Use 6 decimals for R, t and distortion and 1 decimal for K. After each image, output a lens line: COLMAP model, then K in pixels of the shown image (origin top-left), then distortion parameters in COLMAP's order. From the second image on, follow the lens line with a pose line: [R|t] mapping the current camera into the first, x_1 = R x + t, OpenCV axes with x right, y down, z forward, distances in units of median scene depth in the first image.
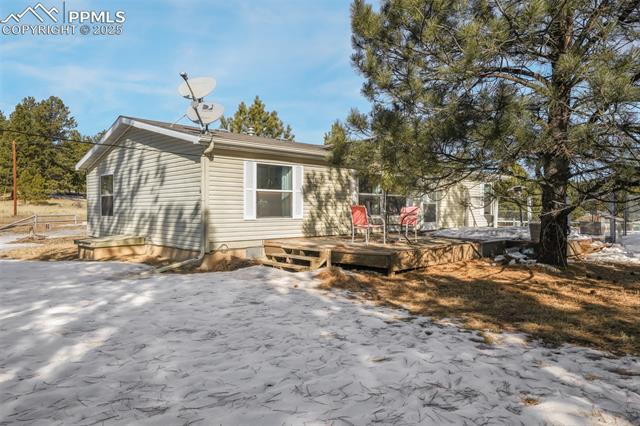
lens RADIAL K [[441.2, 0, 320.8], [0, 441.2, 211.2], [0, 0, 1]] dist [0.004540, 0.000343]
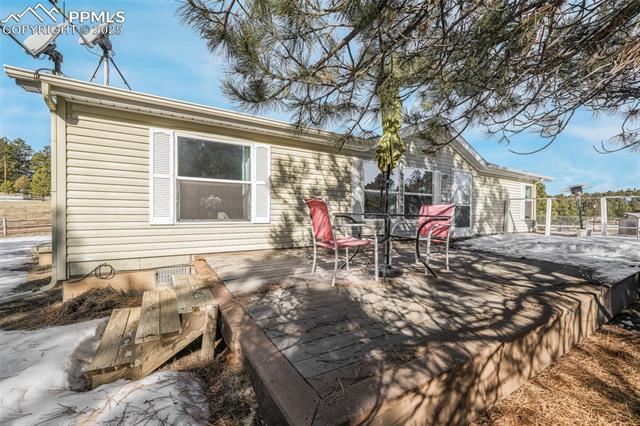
lens RADIAL K [[257.4, 0, 316.6], [0, 257.4, 218.0], [0, 0, 1]] dist [-0.003456, -0.000190]
pose [[0.970297, 0.011415, -0.241647, 0.124864], [-0.008456, 0.999876, 0.013276, 0.003077], [0.241769, -0.010838, 0.970273, 0.601809]]
